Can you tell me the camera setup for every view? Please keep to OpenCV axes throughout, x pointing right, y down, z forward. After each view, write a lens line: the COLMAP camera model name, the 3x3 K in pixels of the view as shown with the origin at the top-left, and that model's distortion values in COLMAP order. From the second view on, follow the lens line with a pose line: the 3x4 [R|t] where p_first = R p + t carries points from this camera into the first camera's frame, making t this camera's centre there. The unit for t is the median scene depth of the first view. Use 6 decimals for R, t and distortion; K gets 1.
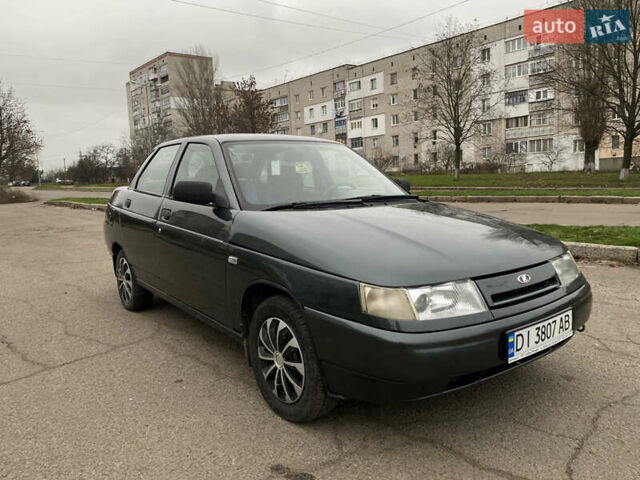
lens RADIAL K [[484.7, 0, 316.4], [0, 484.7, 234.0], [0, 0, 1]] dist [0.010222, -0.007083]
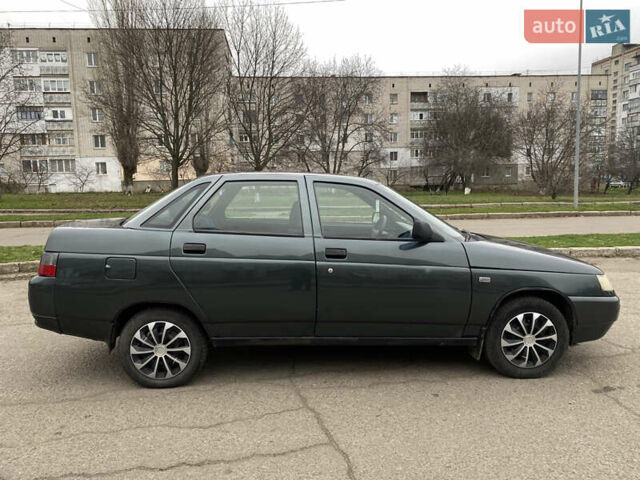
lens RADIAL K [[483.3, 0, 320.0], [0, 483.3, 240.0], [0, 0, 1]] dist [0.000037, -0.003628]
pose [[0.563202, -0.066088, 0.823672, -0.886192], [0.088445, 0.995892, 0.019430, -0.070372], [-0.821572, 0.061907, 0.566733, 0.365273]]
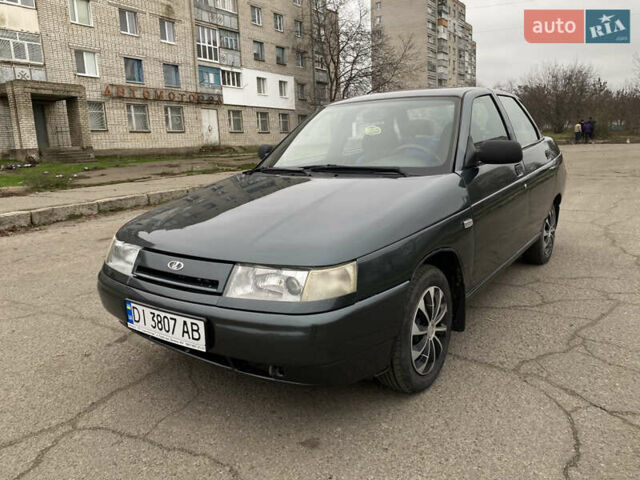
lens RADIAL K [[493.2, 0, 317.5], [0, 493.2, 229.2], [0, 0, 1]] dist [0.004217, -0.000631]
pose [[0.286612, 0.190849, -0.938845, 0.709475], [-0.076865, 0.981379, 0.176030, -0.085876], [0.954958, 0.021712, 0.295944, 0.493742]]
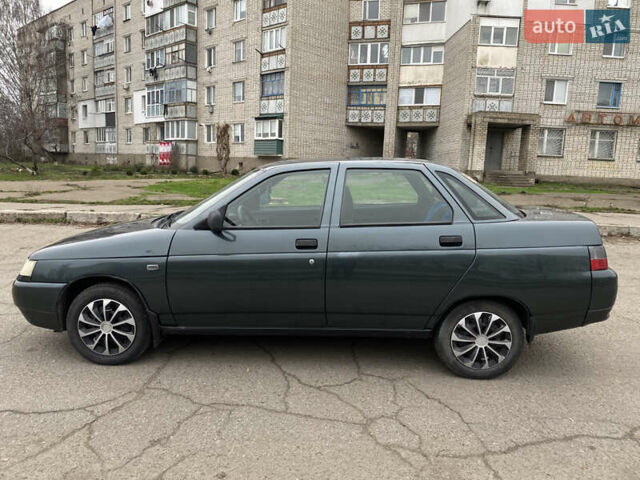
lens RADIAL K [[489.7, 0, 317.7], [0, 489.7, 230.3], [0, 0, 1]] dist [0.011466, -0.007416]
pose [[-0.638194, 0.118417, -0.760714, 0.634139], [-0.095123, 0.968400, 0.230549, -0.265247], [0.763977, 0.219497, -0.606763, 1.486567]]
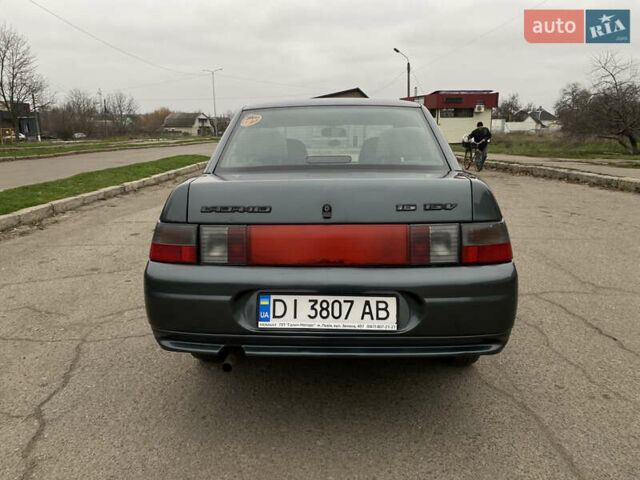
lens RADIAL K [[492.9, 0, 318.0], [0, 492.9, 226.8], [0, 0, 1]] dist [0.009697, -0.008424]
pose [[-0.766878, -0.085574, 0.636062, -0.661109], [0.104480, 0.961204, 0.255286, -0.205569], [-0.633231, 0.262229, -0.728185, 1.616180]]
